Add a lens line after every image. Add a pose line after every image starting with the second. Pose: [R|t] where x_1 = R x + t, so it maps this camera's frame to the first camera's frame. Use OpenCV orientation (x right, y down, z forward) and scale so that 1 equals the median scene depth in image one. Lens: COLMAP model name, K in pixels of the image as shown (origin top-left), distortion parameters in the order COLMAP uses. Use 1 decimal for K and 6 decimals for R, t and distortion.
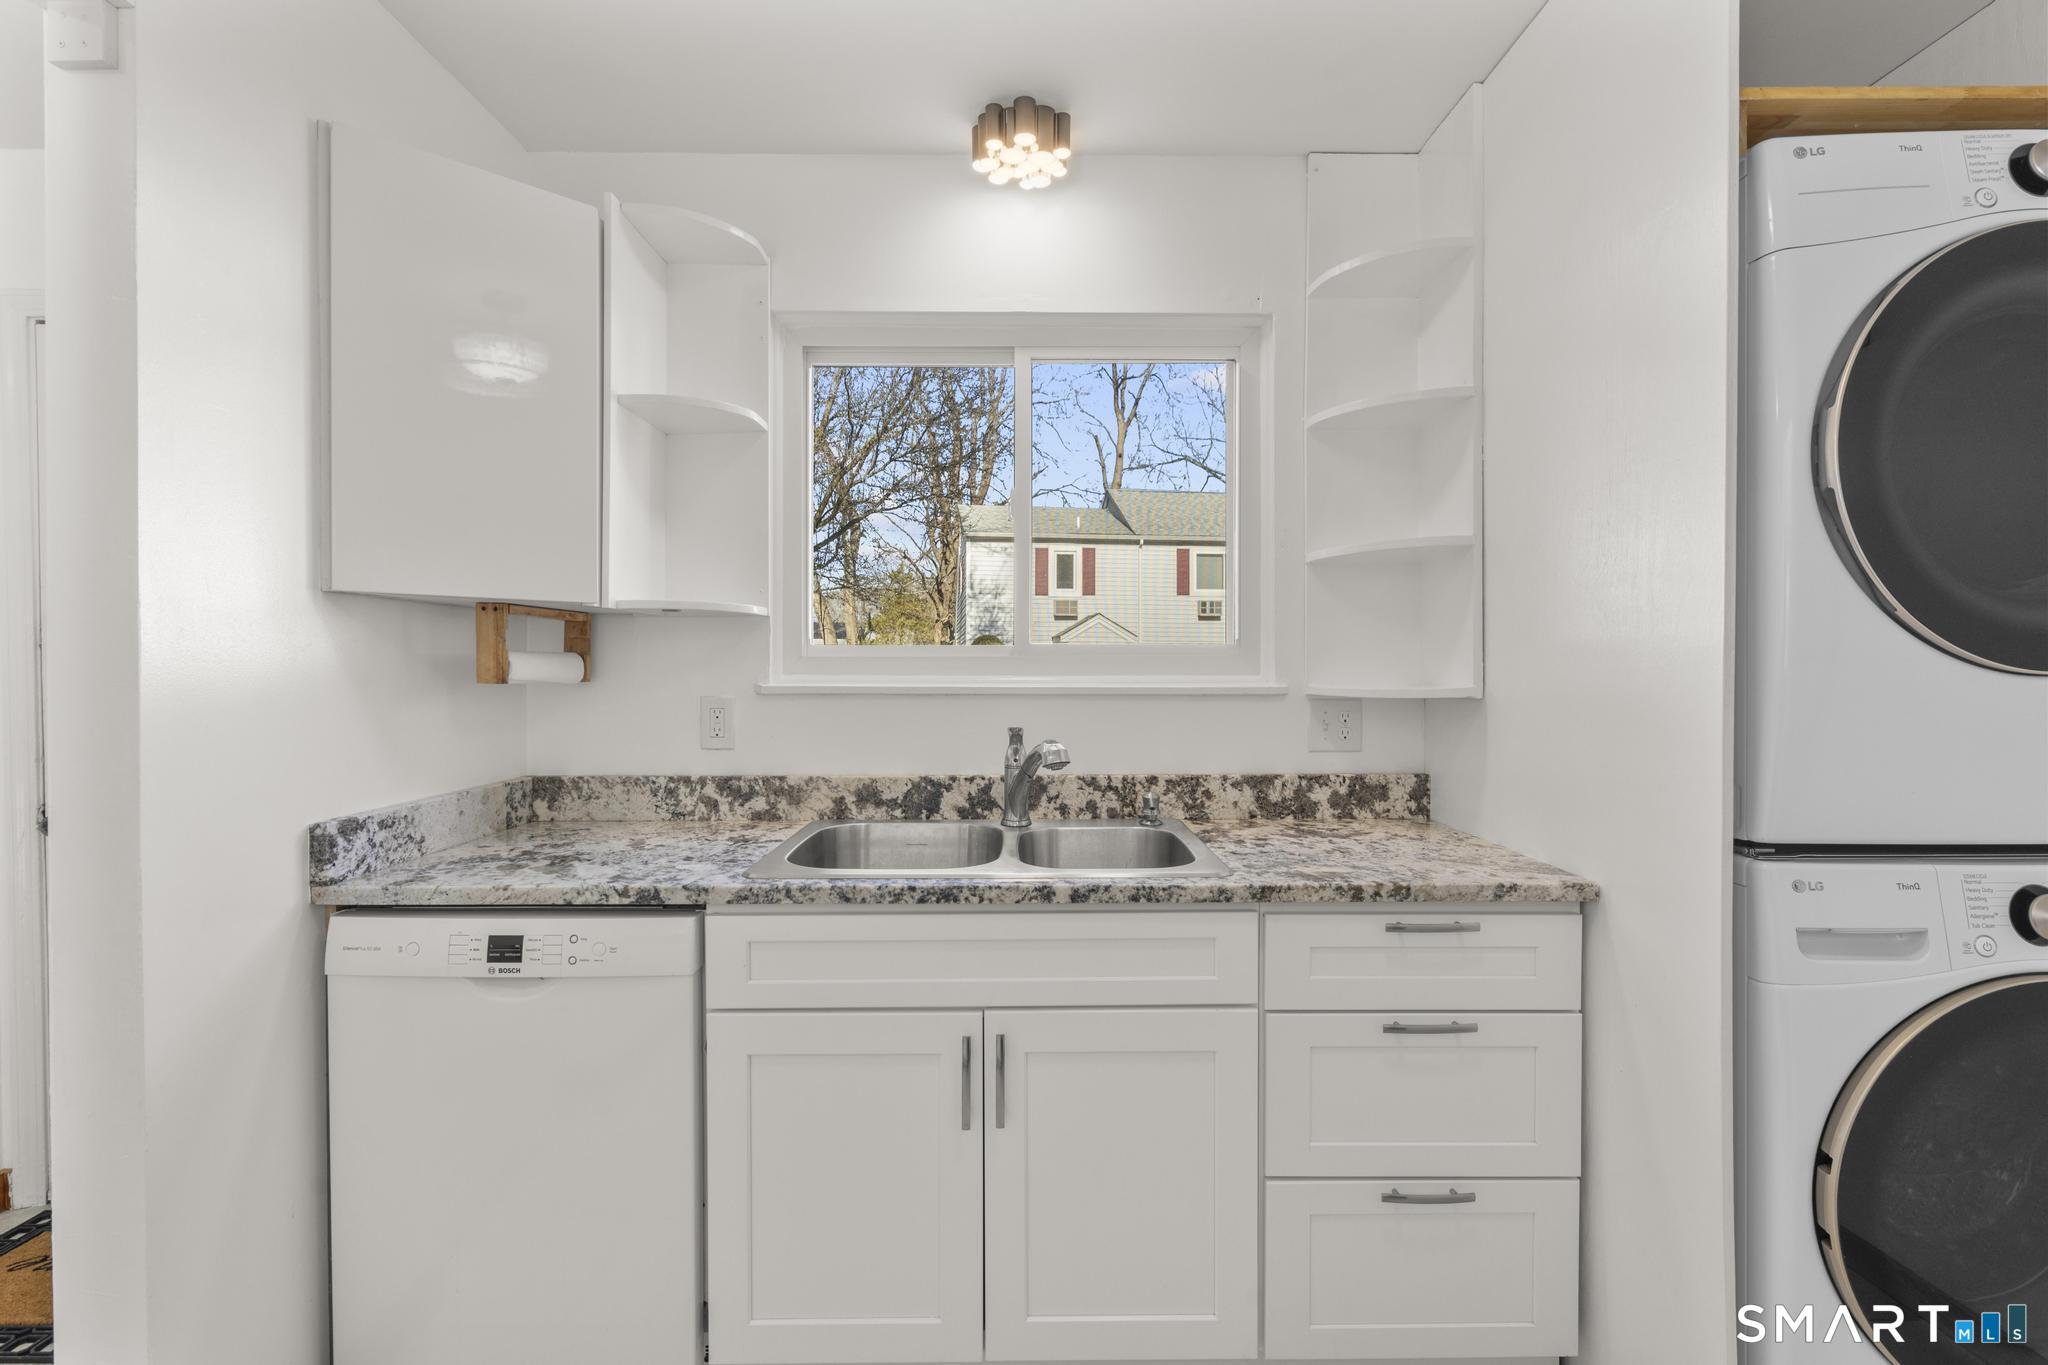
lens RADIAL K [[926.2, 0, 1022.7], [0, 926.2, 679.2], [0, 0, 1]] dist [-0.002521, 0.002164]
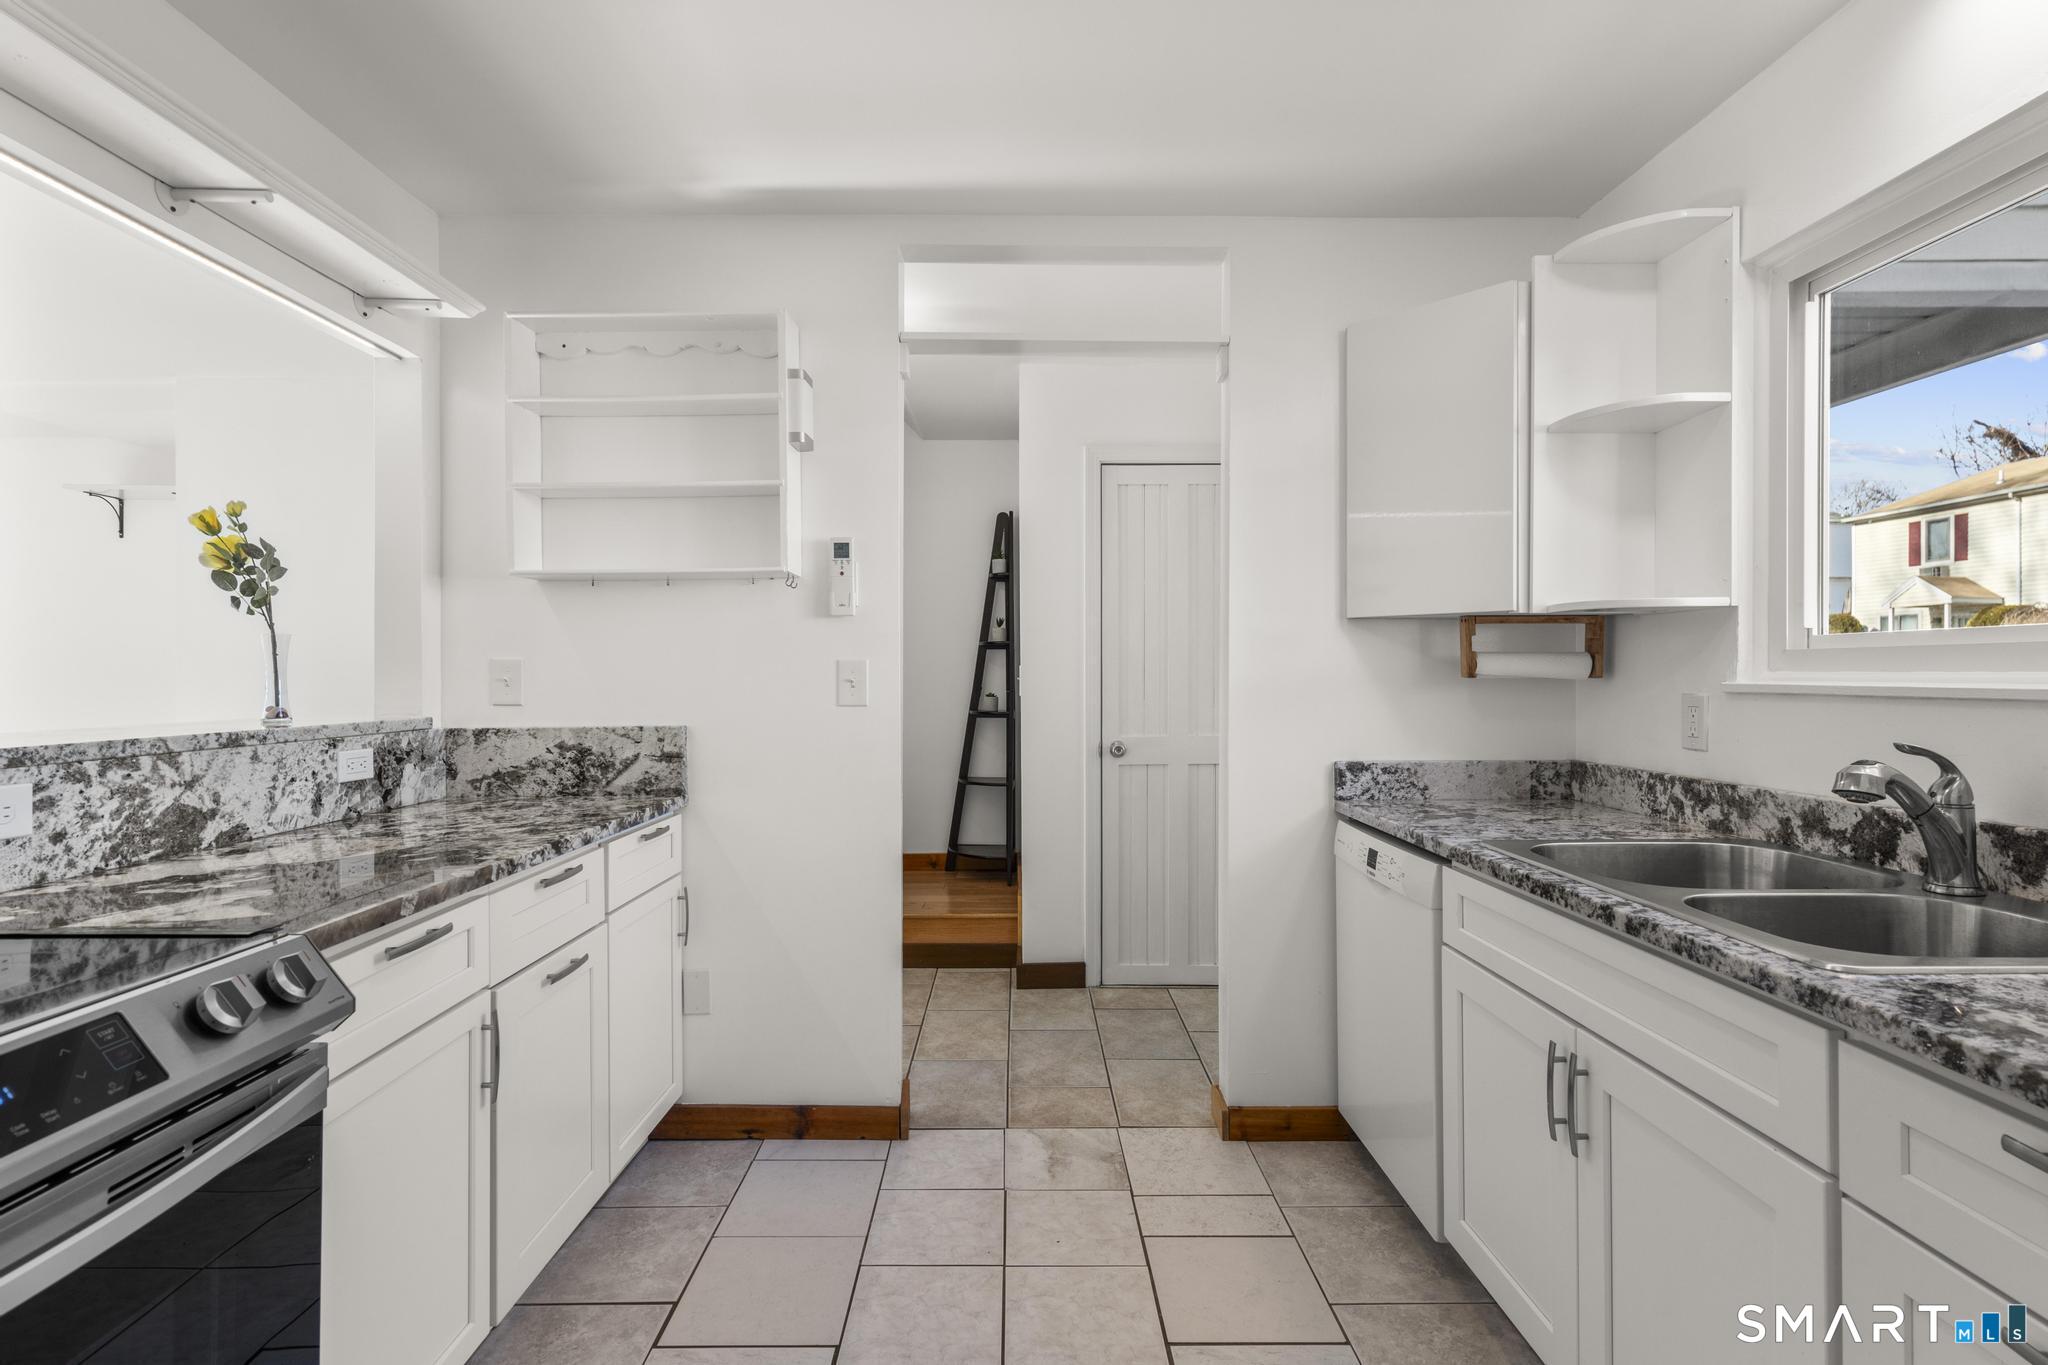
lens RADIAL K [[965.3, 0, 1017.5], [0, 965.3, 678.4], [0, 0, 1]] dist [0.001672, 0.002599]
pose [[-0.000165, 0.003785, -0.999993, 0.749233], [-0.013021, 0.999908, 0.003787, 0.008710], [0.999915, 0.013022, -0.000116, 0.346686]]
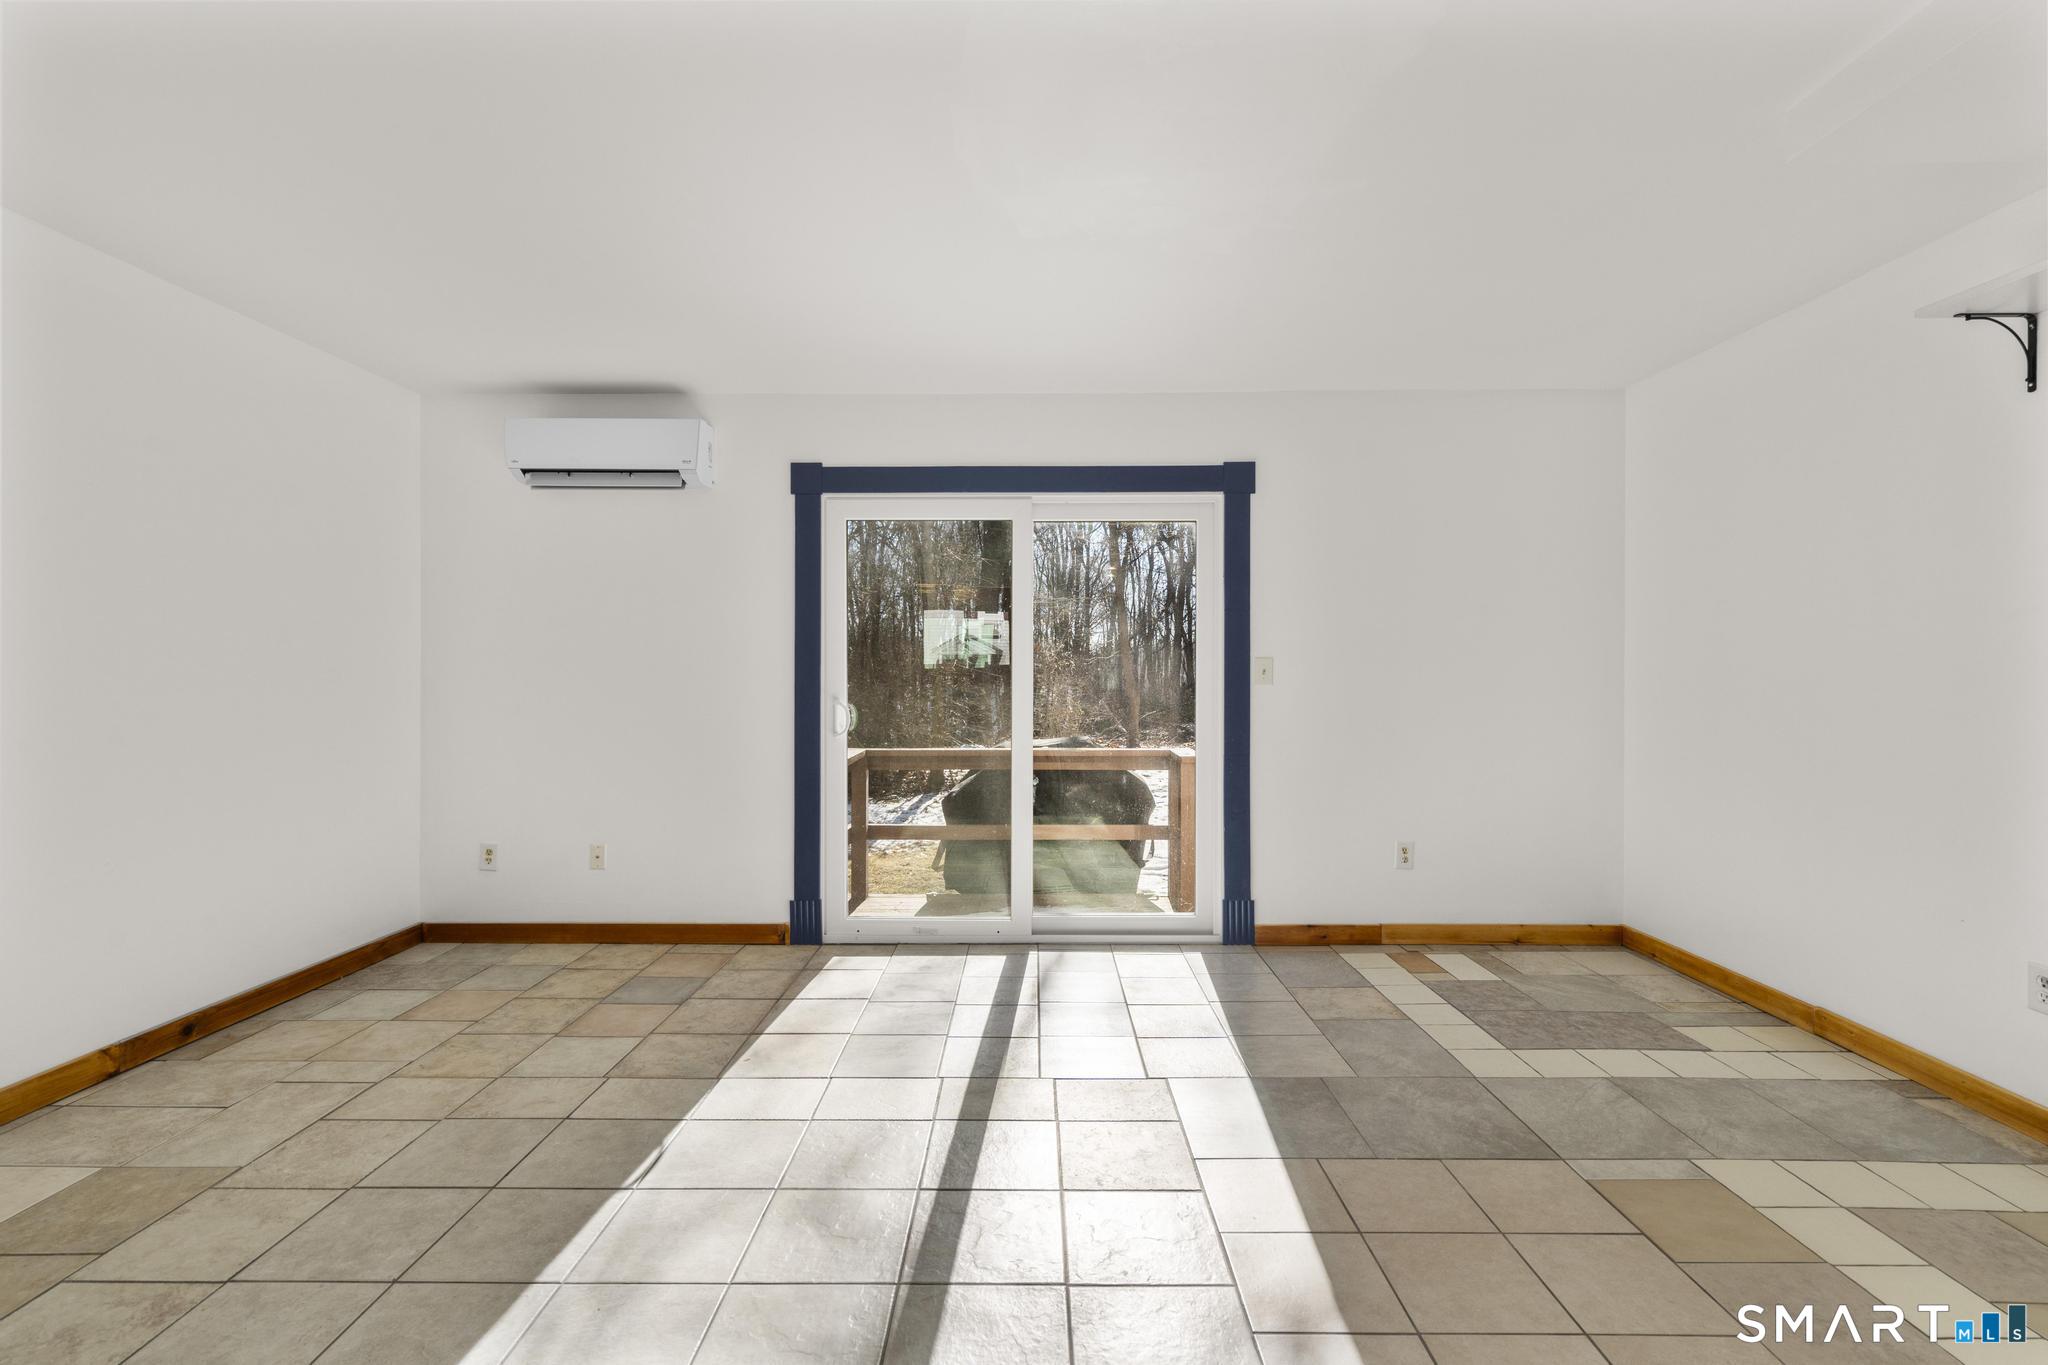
lens RADIAL K [[926.2, 0, 1023.6], [0, 926.2, 678.0], [0, 0, 1]] dist [-0.002521, 0.002164]
pose [[-0.999855, 0.001922, 0.016927, -0.533571], [0.002323, 0.999716, 0.023712, 0.033380], [-0.016876, 0.023748, -0.999576, -0.799422]]
